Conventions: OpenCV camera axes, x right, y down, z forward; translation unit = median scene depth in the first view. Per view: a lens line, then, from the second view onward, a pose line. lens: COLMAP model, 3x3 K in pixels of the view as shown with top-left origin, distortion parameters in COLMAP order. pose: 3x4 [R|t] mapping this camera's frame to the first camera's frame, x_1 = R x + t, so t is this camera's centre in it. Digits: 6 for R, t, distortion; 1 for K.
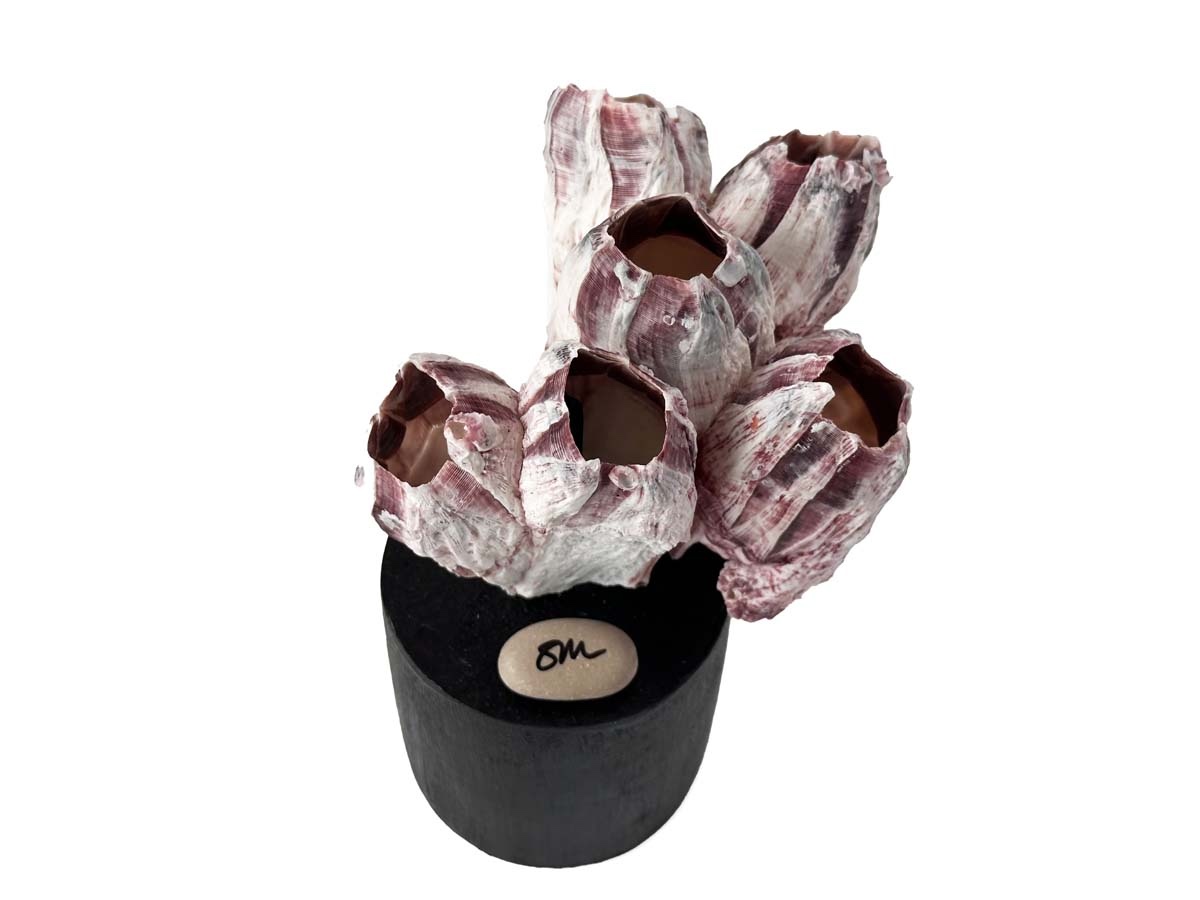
lens RADIAL K [[1714.7, 0, 603.4], [0, 1714.7, 448.6], [0, 0, 1]] dist [0.142529, 0.000000]
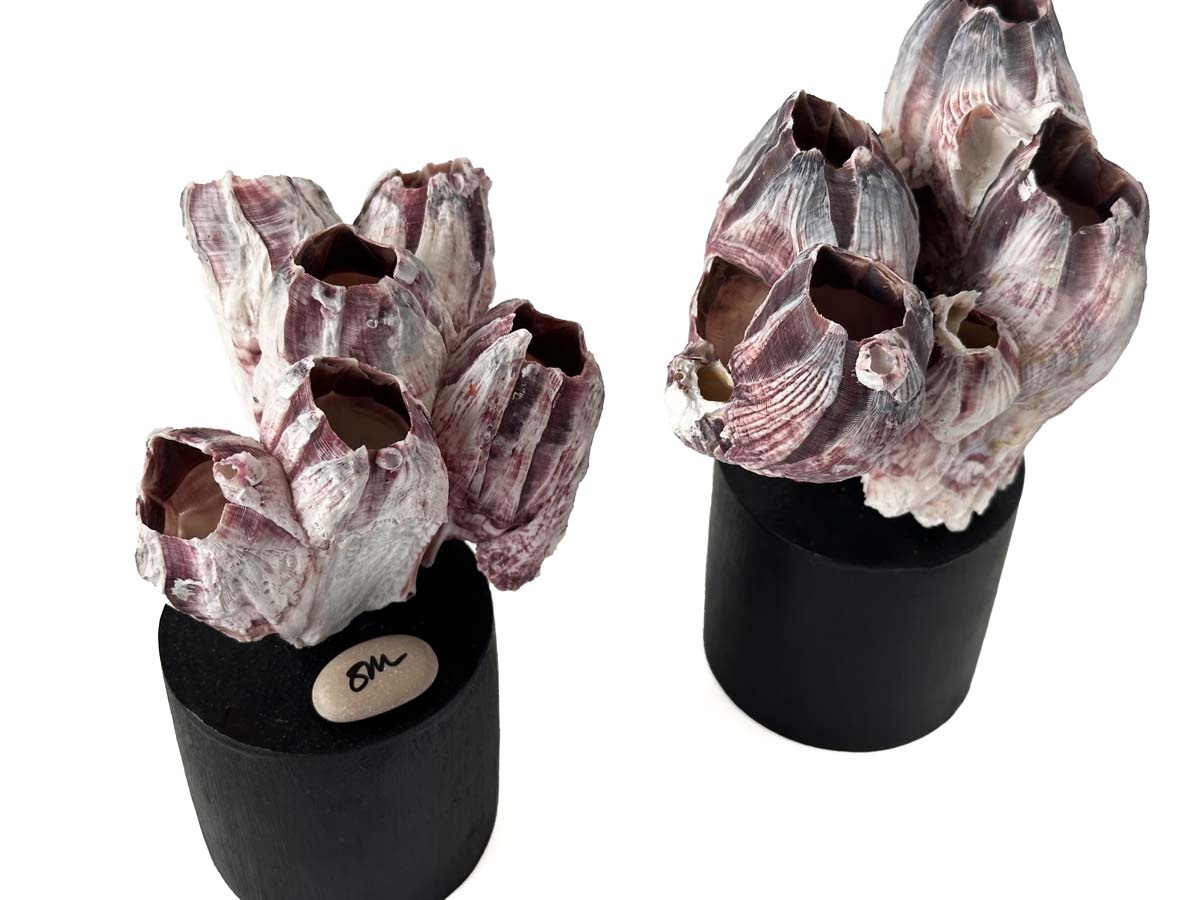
lens RADIAL K [[1714.7, 0, 595.5], [0, 1714.7, 453.0], [0, 0, 1]] dist [0.142529, 0.000000]
pose [[0.899903, -0.326162, 0.289468, -0.177212], [0.365105, 0.926498, -0.091100, 0.153898], [-0.238479, 0.187668, 0.952842, -0.092425]]
